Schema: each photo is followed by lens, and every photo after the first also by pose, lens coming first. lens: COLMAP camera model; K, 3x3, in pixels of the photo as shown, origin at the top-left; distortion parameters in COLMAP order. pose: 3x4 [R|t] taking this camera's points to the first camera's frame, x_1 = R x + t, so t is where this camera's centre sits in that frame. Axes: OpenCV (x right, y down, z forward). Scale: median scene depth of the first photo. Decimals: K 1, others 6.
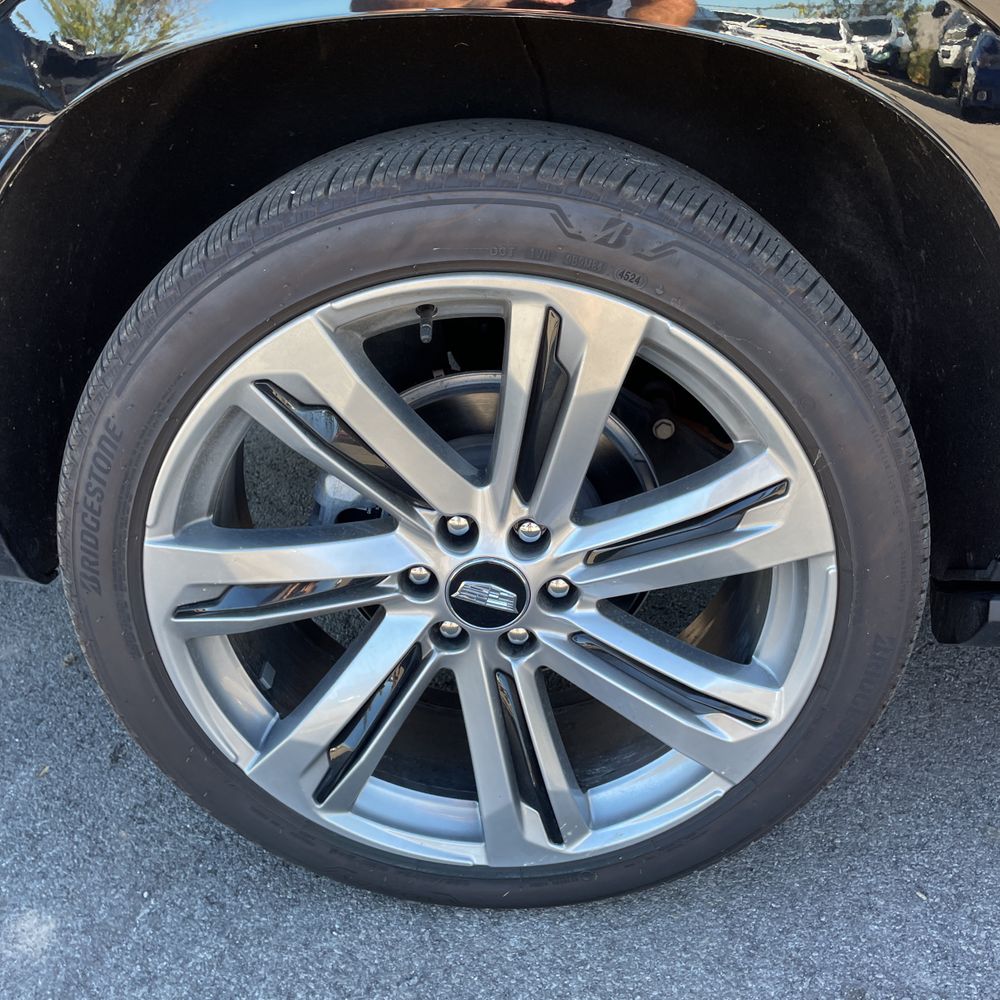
lens RADIAL K [[1013.8, 0, 503.3], [0, 1013.8, 504.3], [0, 0, 1]] dist [0.089642, -0.118909]
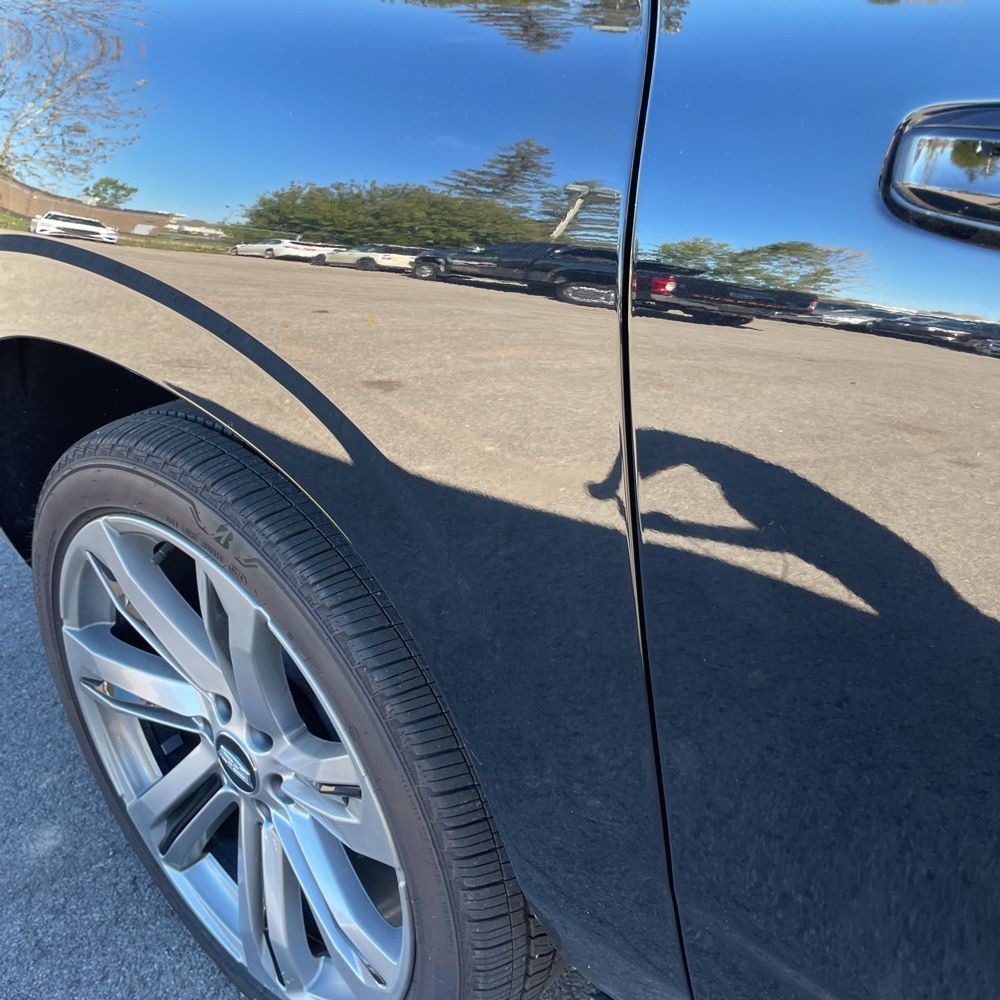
lens RADIAL K [[1013.8, 0, 503.3], [0, 1013.8, 504.3], [0, 0, 1]] dist [0.089642, -0.118909]
pose [[0.775472, 0.283452, -0.564179, 0.839392], [-0.270987, 0.956496, 0.108082, -0.426162], [0.570271, 0.069071, 0.818548, 0.172377]]
